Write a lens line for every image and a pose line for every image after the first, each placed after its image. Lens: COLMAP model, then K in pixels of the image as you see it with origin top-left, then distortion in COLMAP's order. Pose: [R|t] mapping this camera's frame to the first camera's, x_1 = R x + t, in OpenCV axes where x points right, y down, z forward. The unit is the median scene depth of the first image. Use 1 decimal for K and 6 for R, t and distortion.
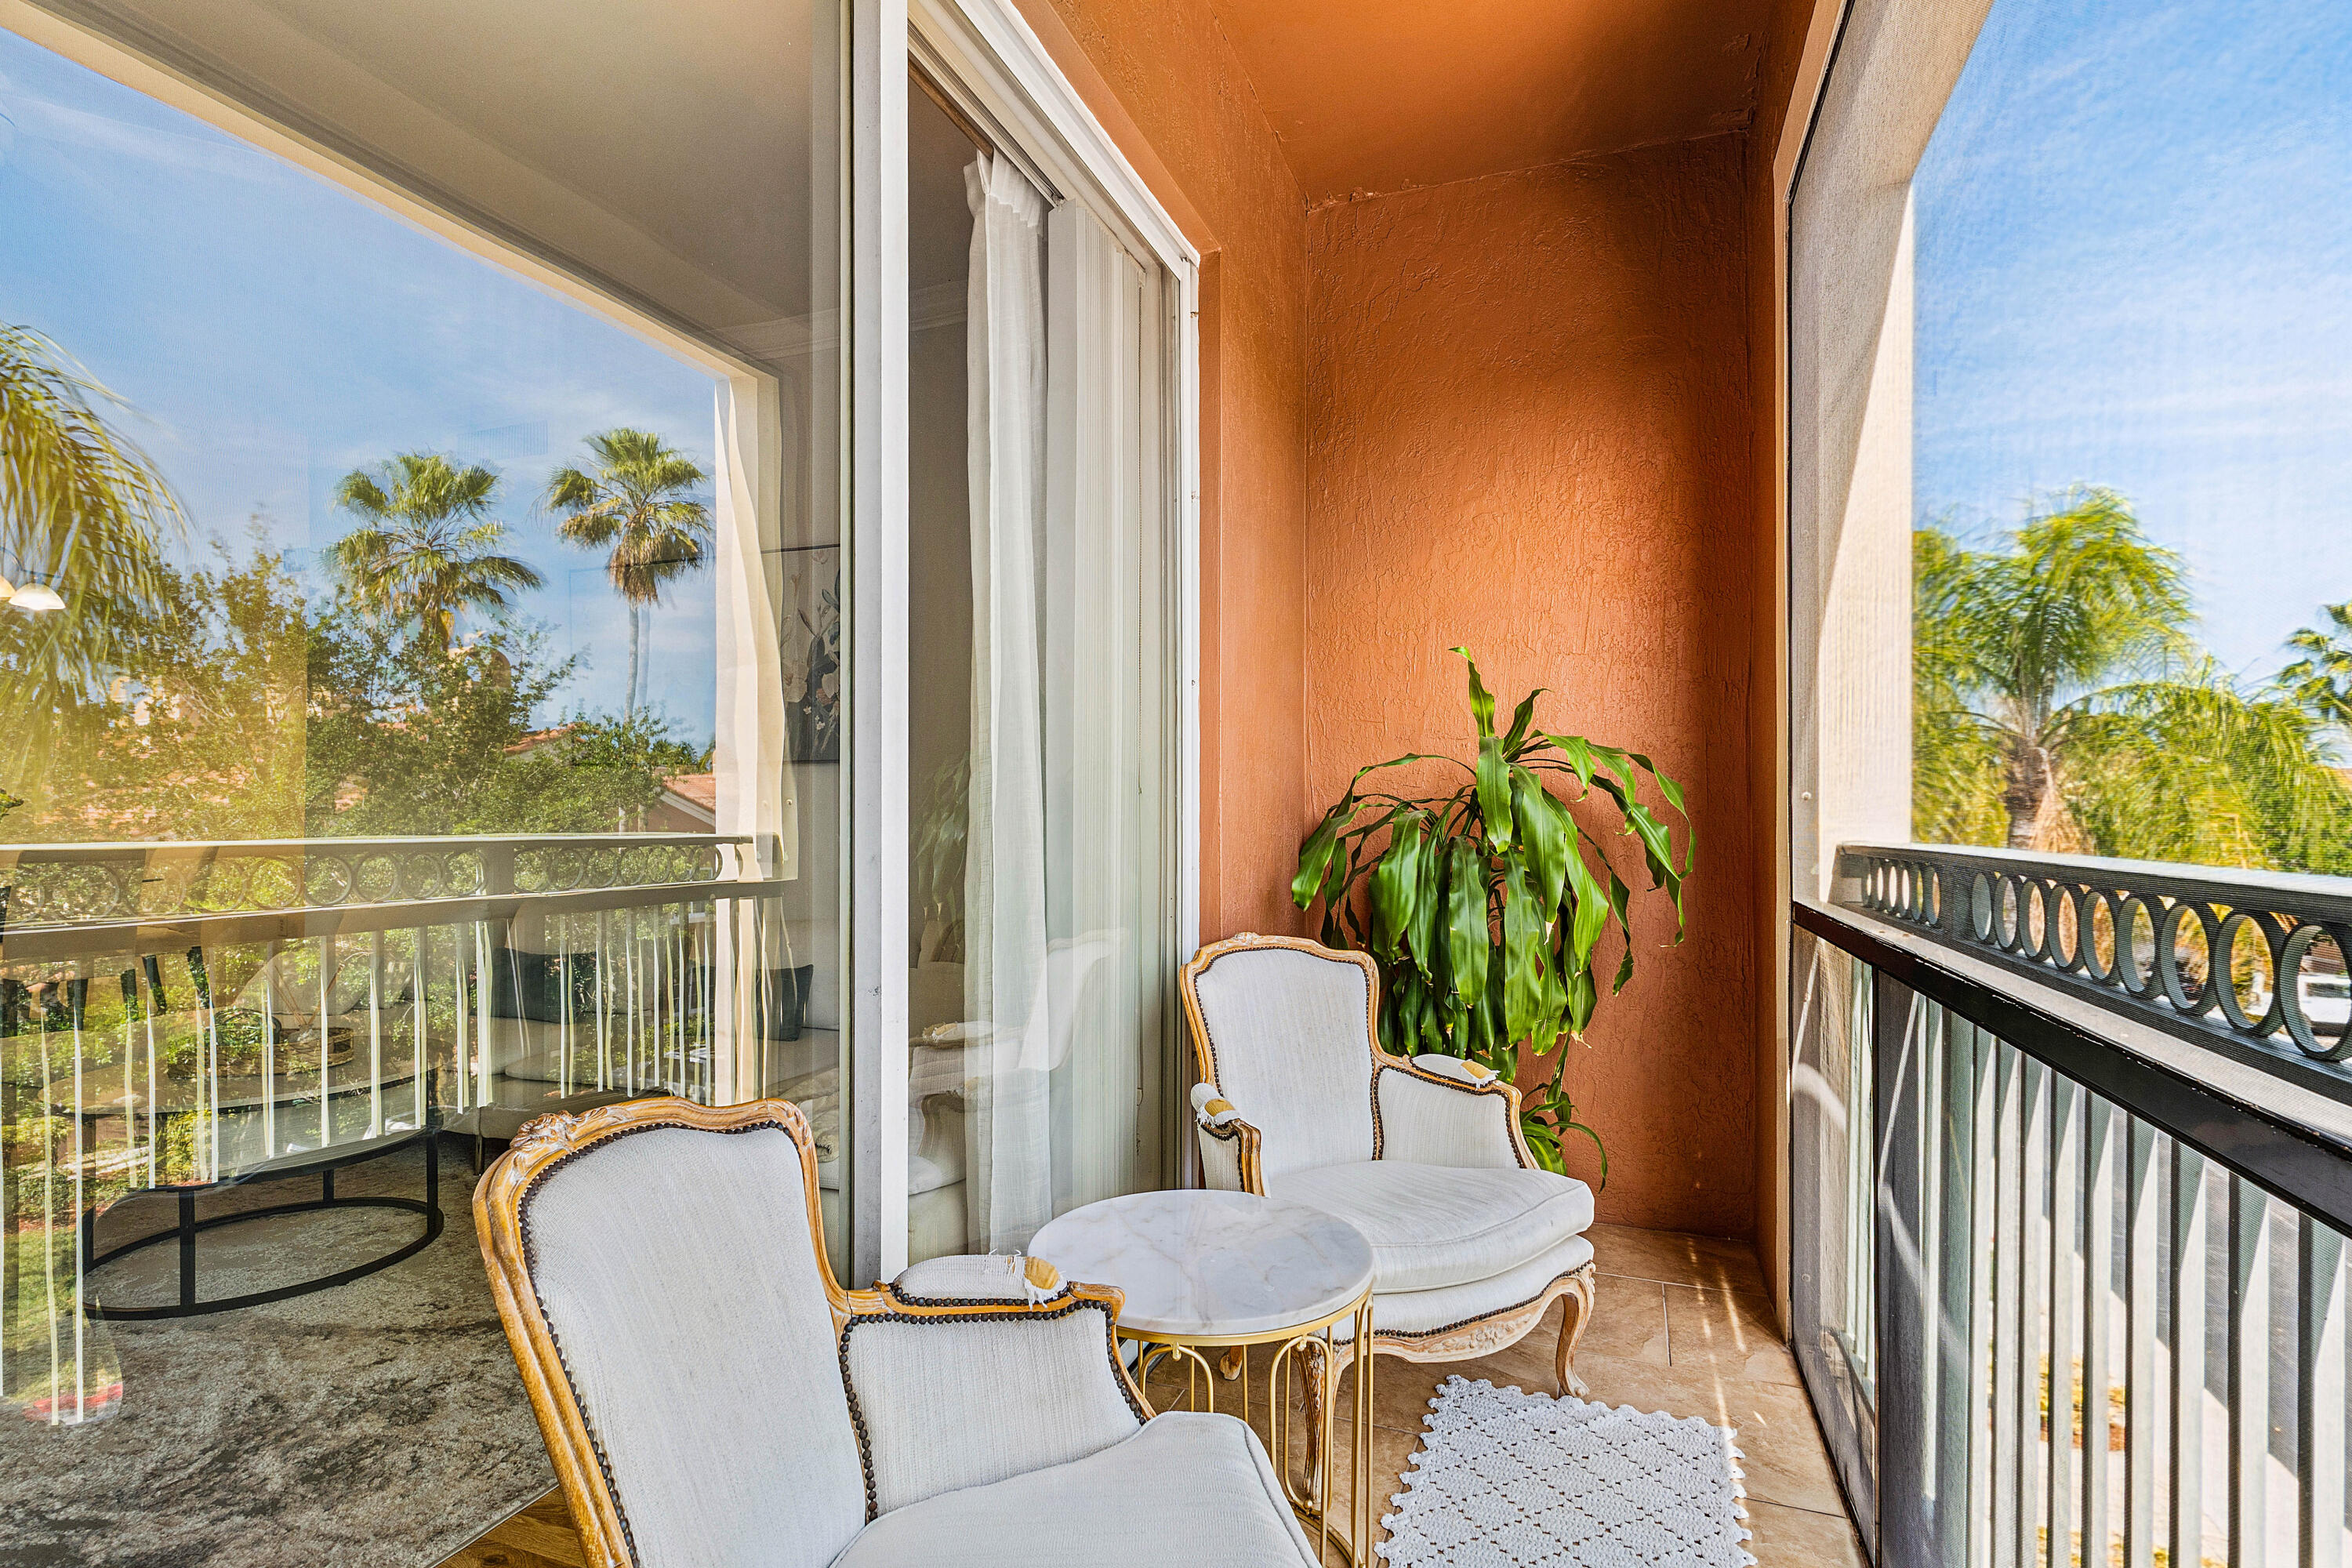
lens RADIAL K [[1139.9, 0, 1174.0], [0, 1139.9, 821.2], [0, 0, 1]] dist [0.002986, -0.000891]
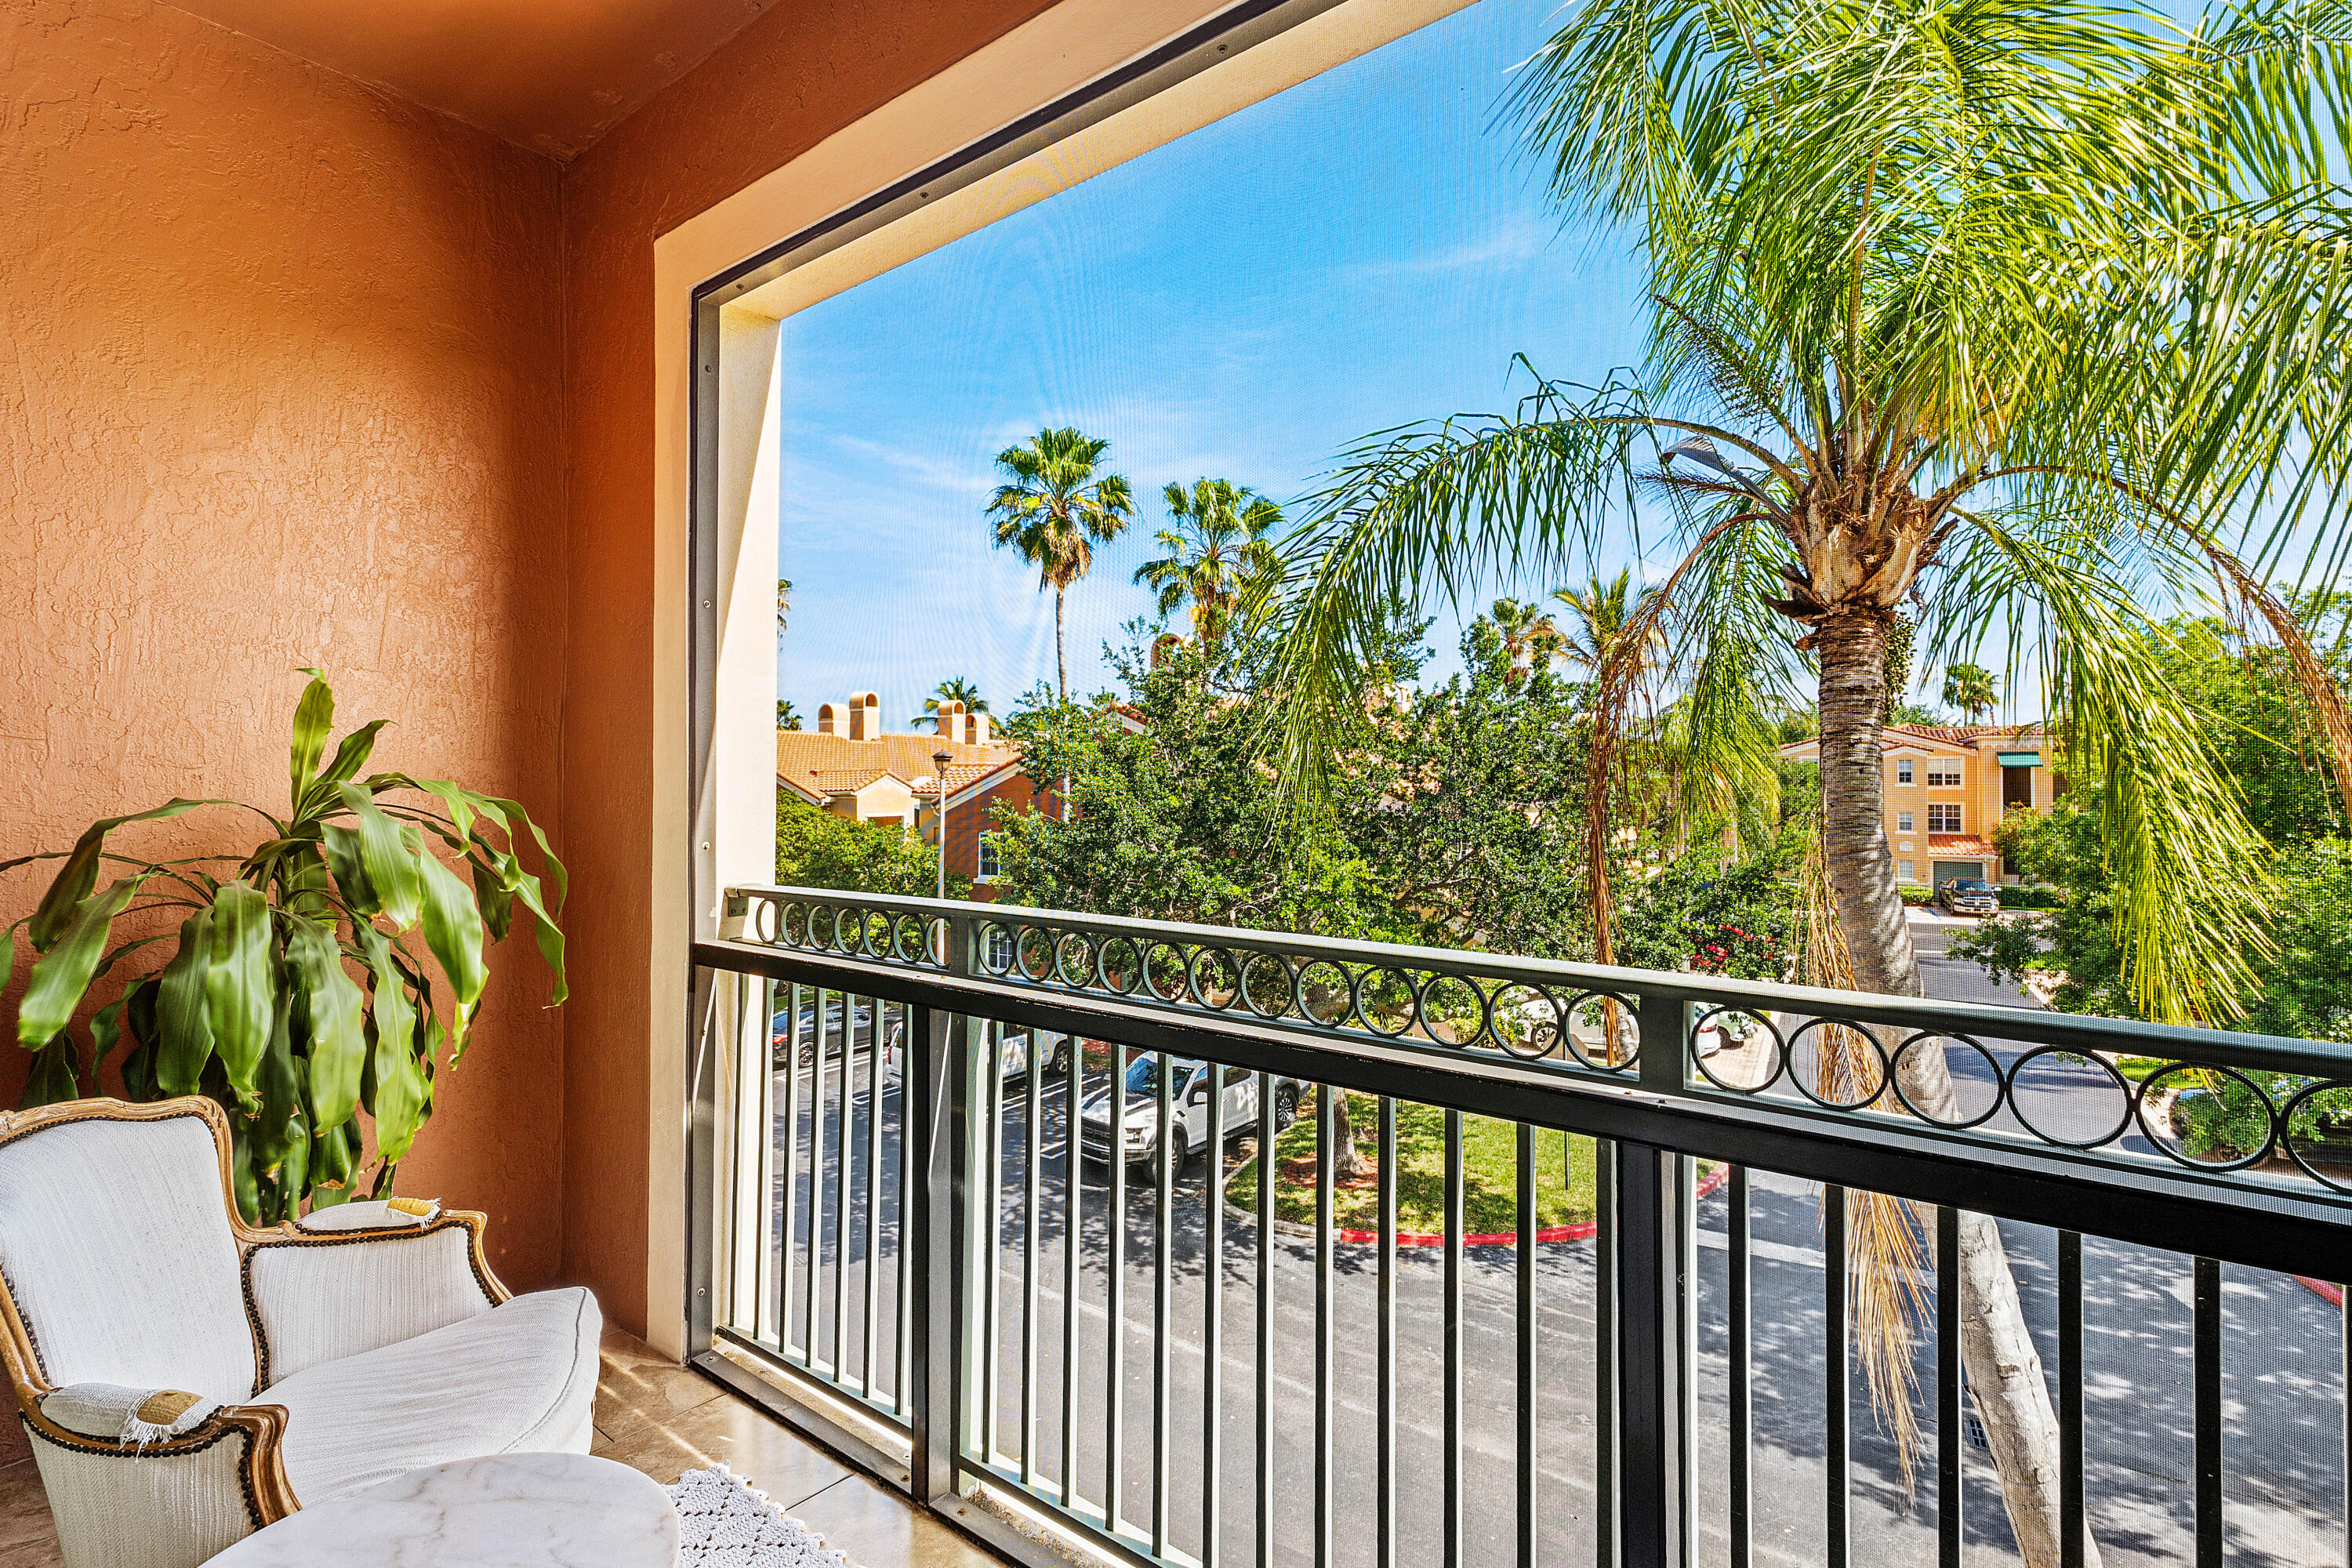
lens RADIAL K [[1139.9, 0, 1171.0], [0, 1139.9, 775.7], [0, 0, 1]] dist [0.002986, -0.000891]
pose [[0.335827, 0.002642, 0.941920, -0.294295], [0.013055, 0.999887, -0.007459, -0.068510], [-0.941833, 0.014801, 0.335754, 0.203651]]
